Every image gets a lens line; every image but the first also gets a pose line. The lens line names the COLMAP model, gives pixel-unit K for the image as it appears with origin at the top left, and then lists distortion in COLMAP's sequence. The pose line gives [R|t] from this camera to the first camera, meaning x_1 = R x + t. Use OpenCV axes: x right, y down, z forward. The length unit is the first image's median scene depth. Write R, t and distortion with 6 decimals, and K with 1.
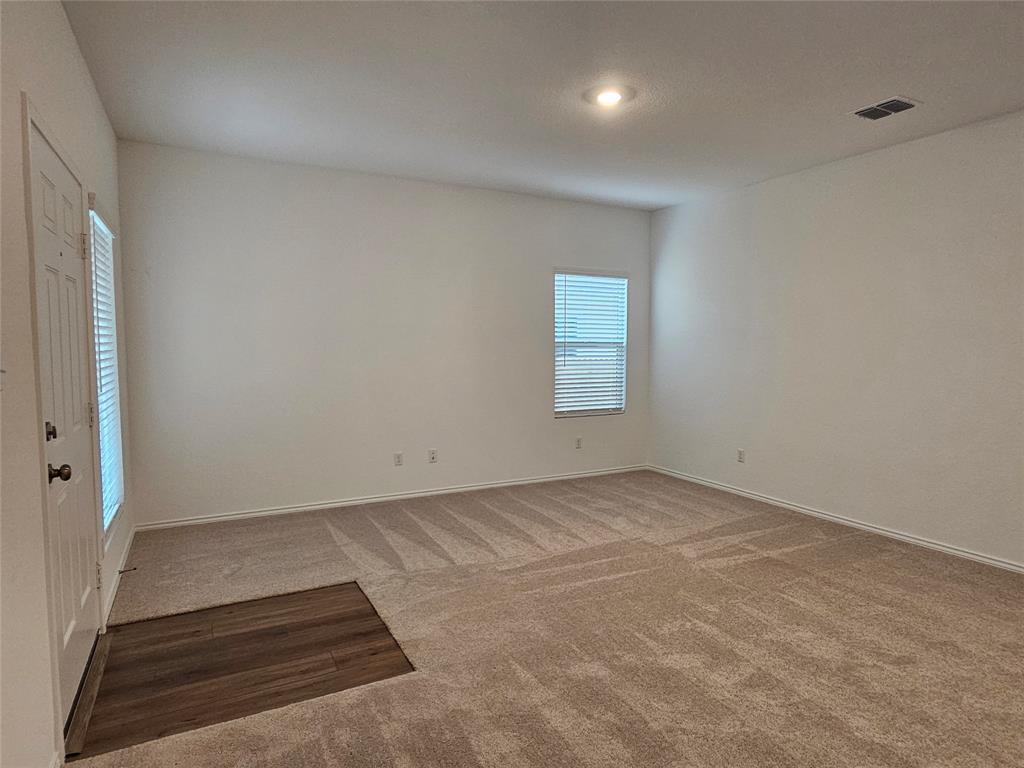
lens RADIAL K [[600.7, 0, 512.0], [0, 600.7, 384.0], [0, 0, 1]] dist [-0.003697, 0.001054]
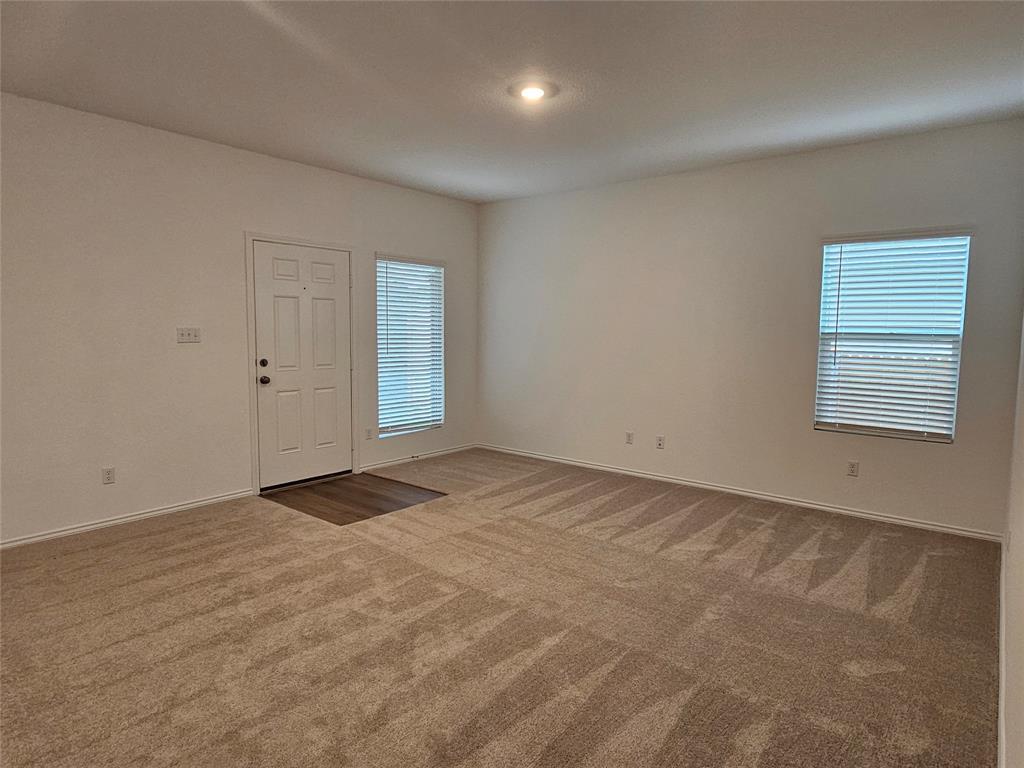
lens RADIAL K [[600.7, 0, 512.0], [0, 600.7, 384.0], [0, 0, 1]] dist [-0.003697, 0.001054]
pose [[0.389434, 0.084881, -0.917135, 0.693333], [-0.079715, 0.995114, 0.058249, -0.018401], [0.917598, 0.050425, 0.394298, 0.356858]]
